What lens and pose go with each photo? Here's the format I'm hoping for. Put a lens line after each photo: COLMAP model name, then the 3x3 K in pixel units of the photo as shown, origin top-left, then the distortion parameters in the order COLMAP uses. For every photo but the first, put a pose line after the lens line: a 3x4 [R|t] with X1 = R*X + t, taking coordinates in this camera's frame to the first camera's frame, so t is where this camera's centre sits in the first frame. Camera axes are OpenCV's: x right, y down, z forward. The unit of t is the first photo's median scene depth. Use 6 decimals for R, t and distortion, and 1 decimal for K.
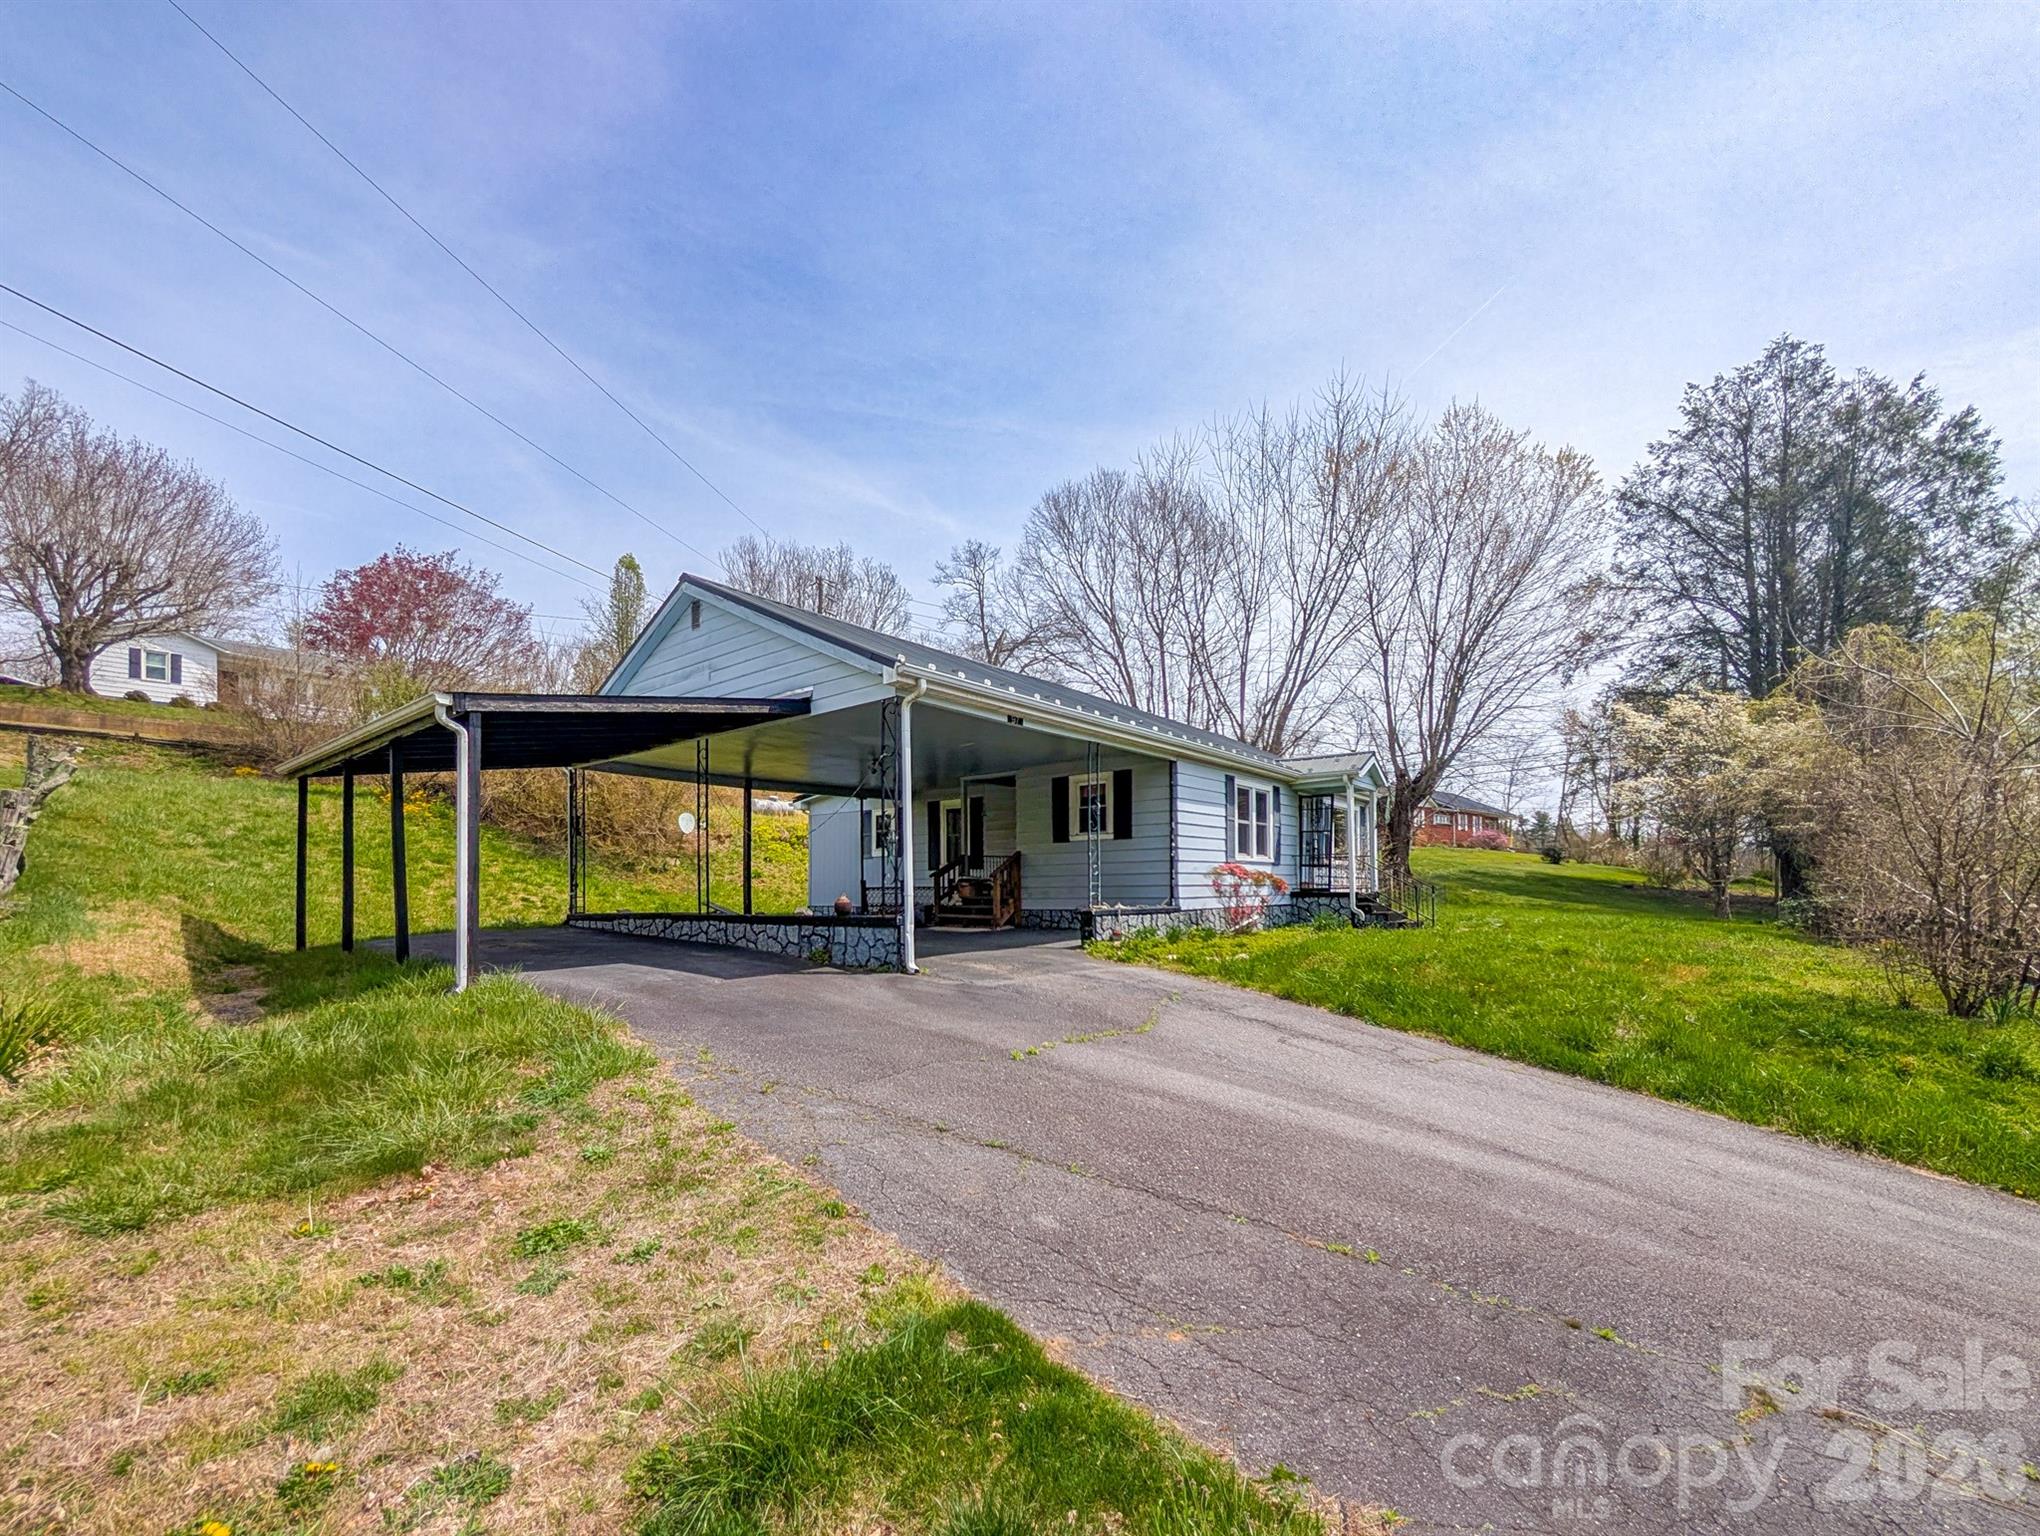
lens RADIAL K [[834.1, 0, 1017.8], [0, 834.1, 880.1], [0, 0, 1]] dist [0.003423, 0.000177]
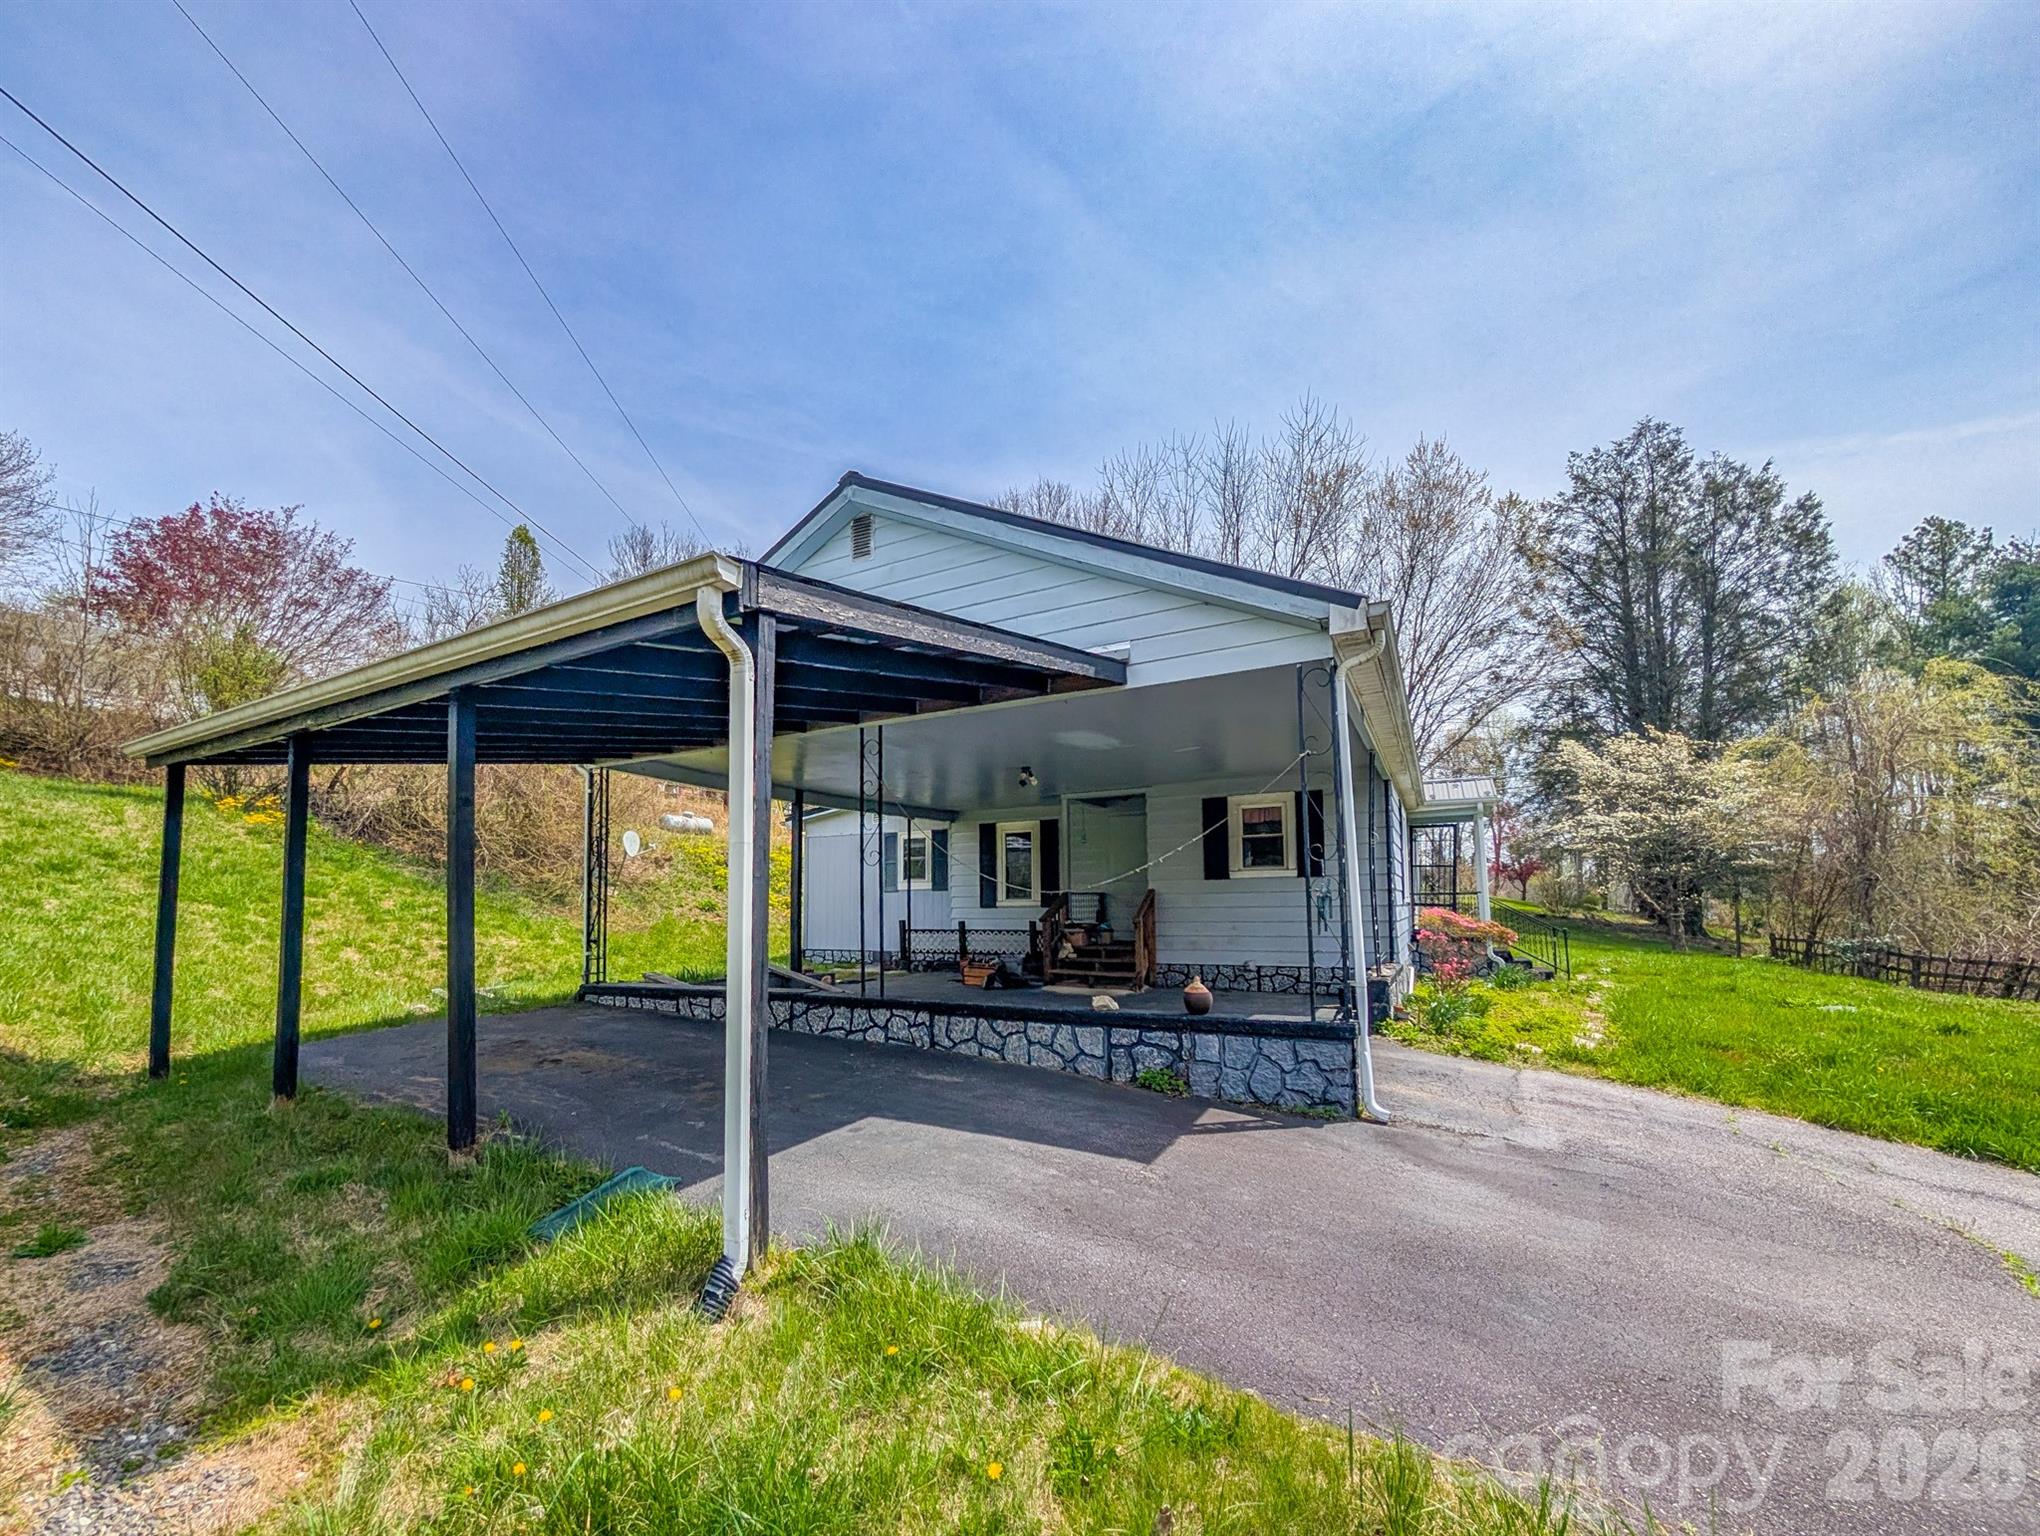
lens RADIAL K [[838.5, 0, 1020.9], [0, 838.5, 867.5], [0, 0, 1]] dist [-0.003418, -0.000199]
pose [[0.987331, 0.011355, 0.158267, -0.242376], [-0.004855, 0.999131, -0.041396, -0.021426], [-0.158599, 0.040103, 0.986528, 0.227509]]
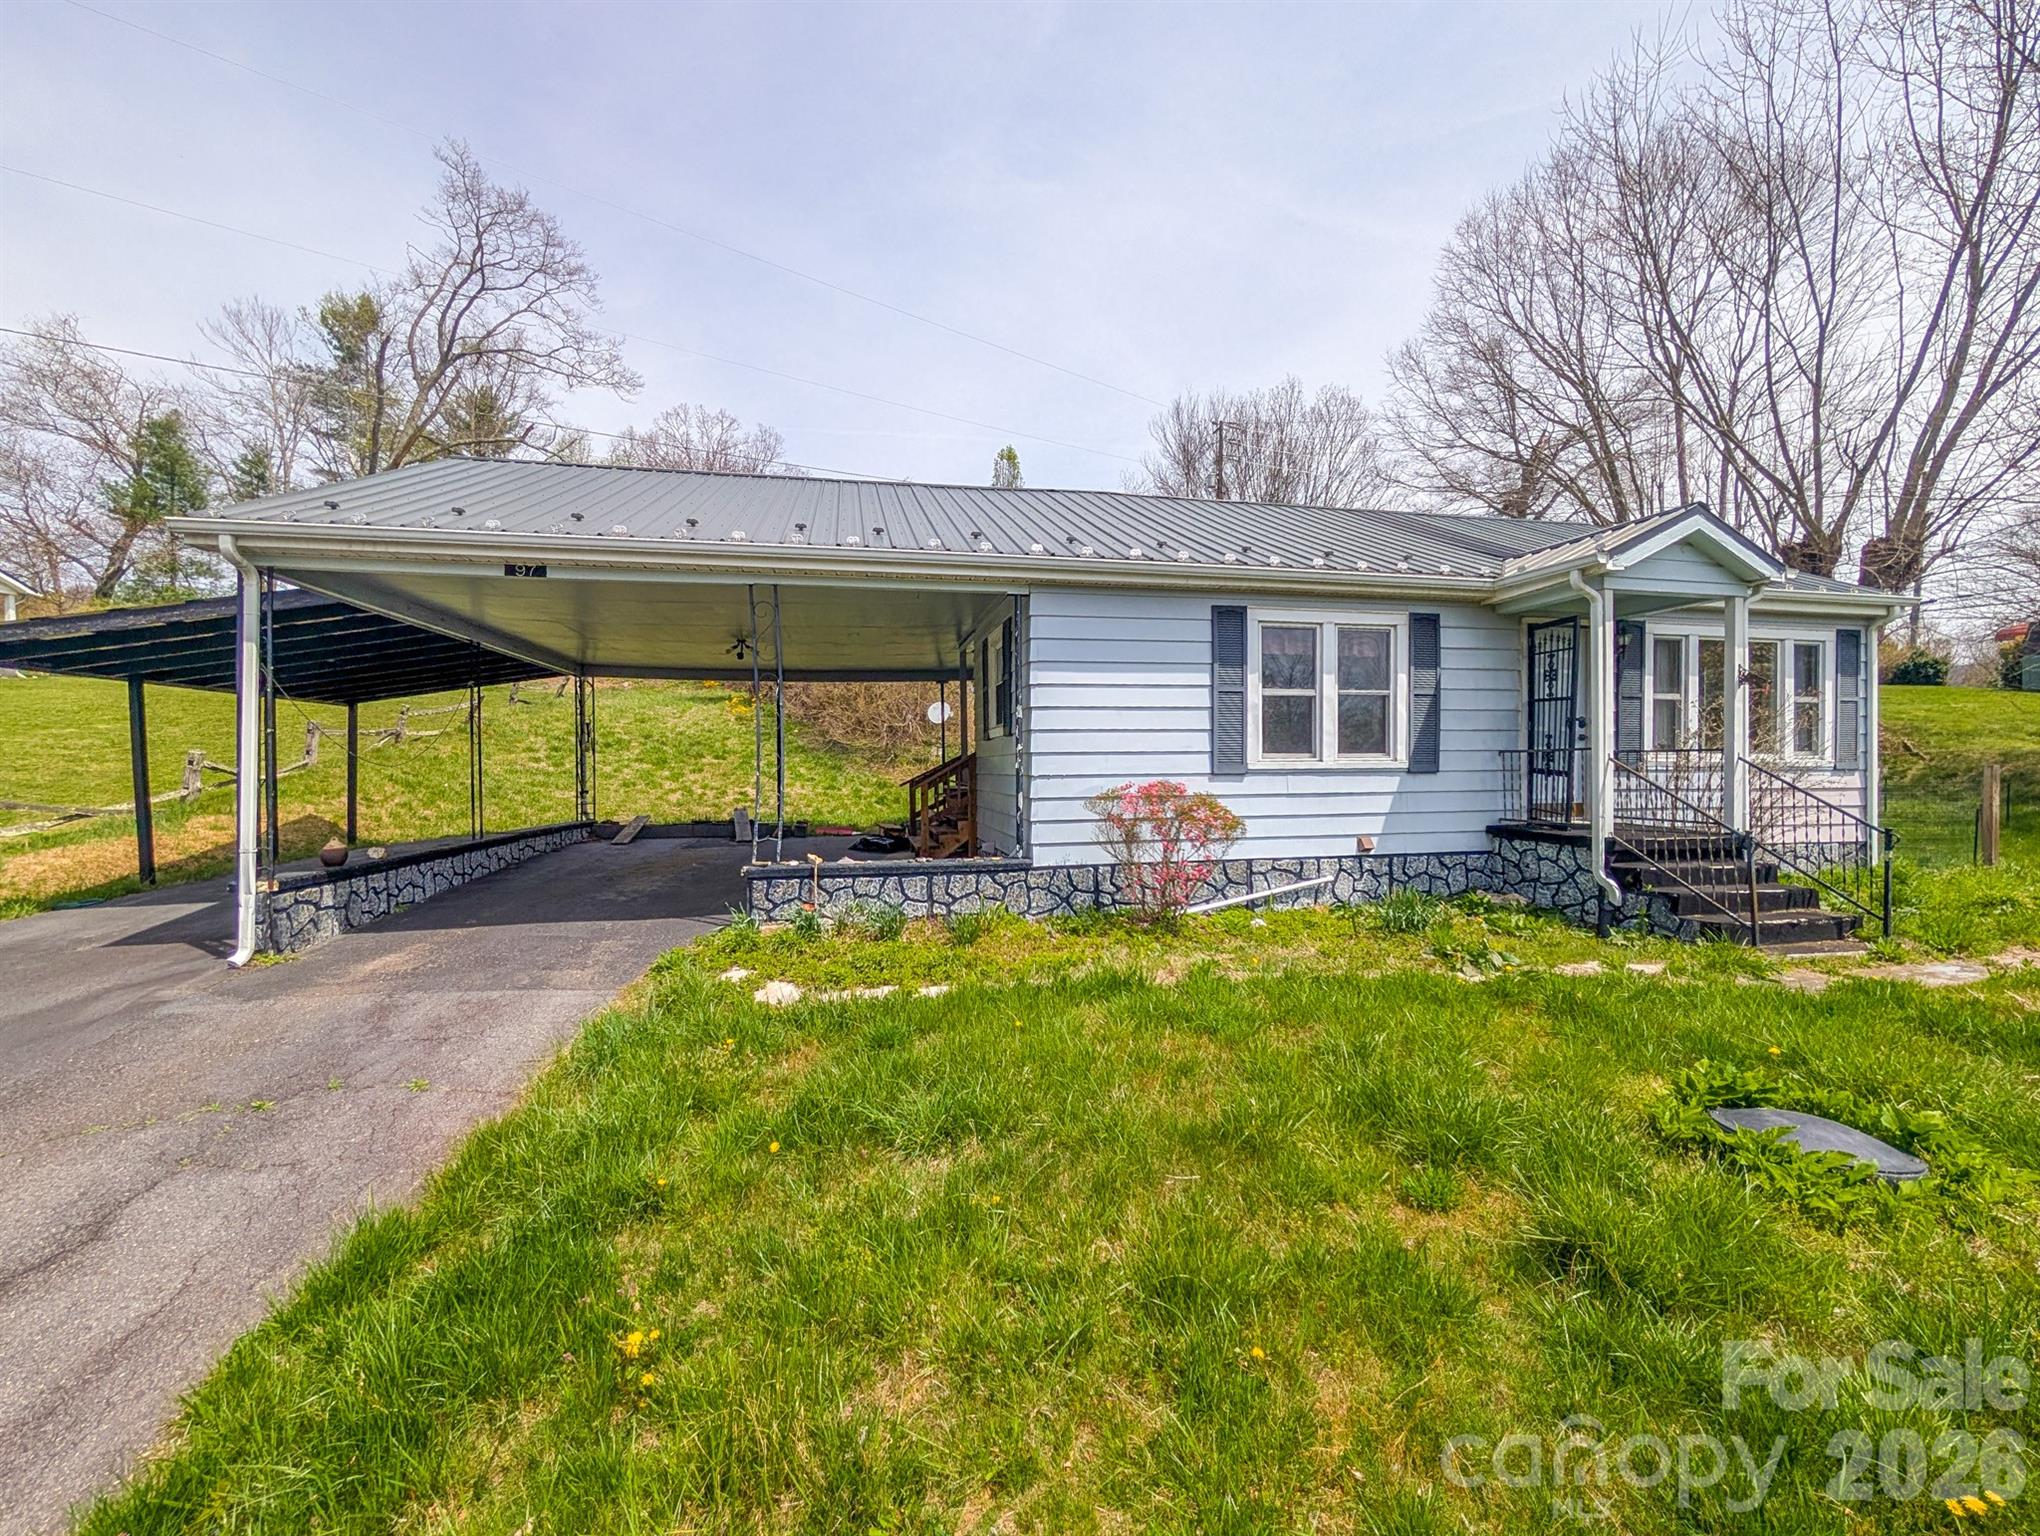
lens RADIAL K [[846.0, 0, 943.6], [0, 846.0, 776.7], [0, 0, 1]] dist [0.001373, 0.000101]
pose [[0.781343, 0.006923, -0.624064, 0.391621], [0.008342, 0.999733, 0.021535, -0.028257], [0.624046, -0.022033, 0.781077, 0.418707]]
